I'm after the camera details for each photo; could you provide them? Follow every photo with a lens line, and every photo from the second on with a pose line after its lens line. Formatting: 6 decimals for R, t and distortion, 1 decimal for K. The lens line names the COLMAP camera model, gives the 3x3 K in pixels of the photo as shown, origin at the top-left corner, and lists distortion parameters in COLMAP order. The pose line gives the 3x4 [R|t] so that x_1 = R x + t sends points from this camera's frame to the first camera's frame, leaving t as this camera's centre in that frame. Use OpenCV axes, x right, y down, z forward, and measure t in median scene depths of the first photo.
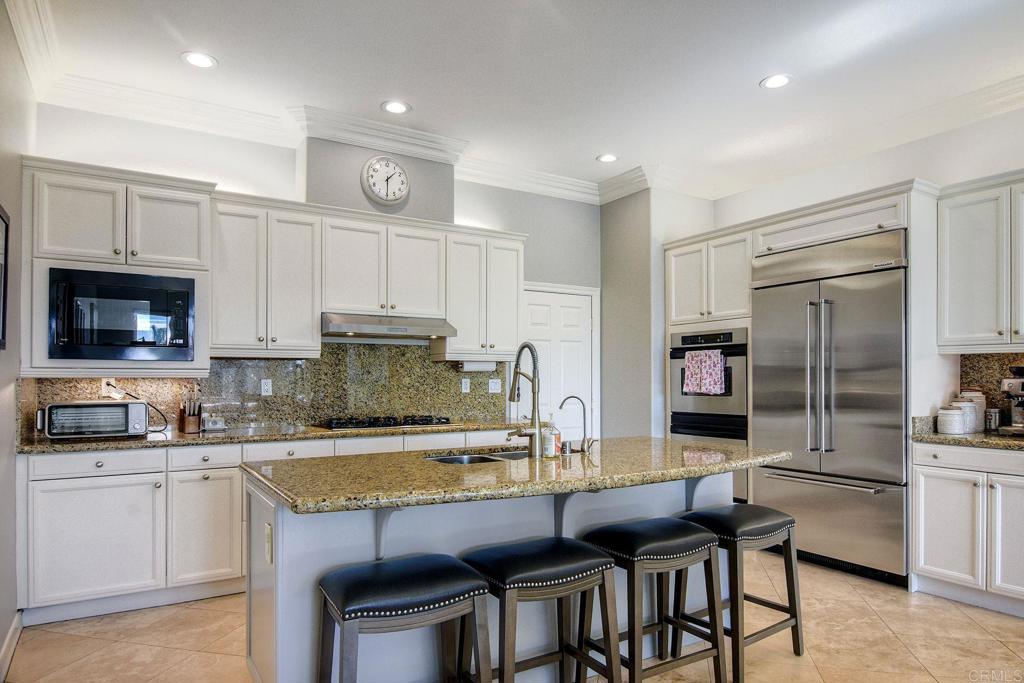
lens RADIAL K [[619.5, 0, 499.0], [0, 619.5, 340.9], [0, 0, 1]] dist [-0.008343, -0.004251]
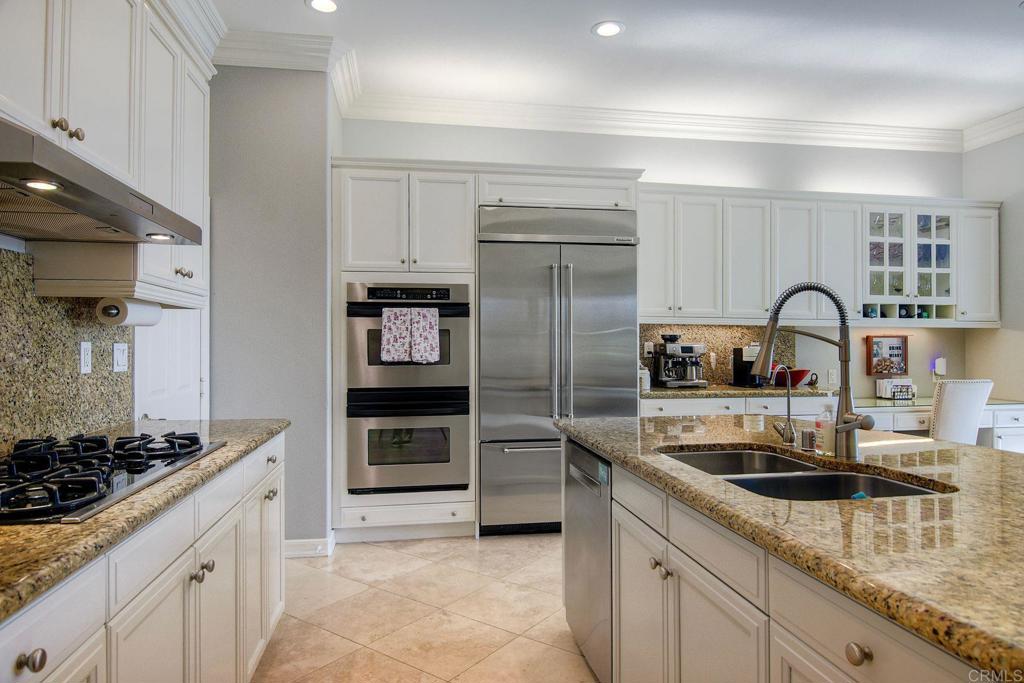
lens RADIAL K [[619.5, 0, 499.0], [0, 619.5, 340.9], [0, 0, 1]] dist [-0.008343, -0.004251]
pose [[0.364959, 0.006811, 0.930999, -0.375740], [-0.056826, 0.998272, 0.014973, 0.040106], [-0.929288, -0.058369, 0.364715, 0.616425]]
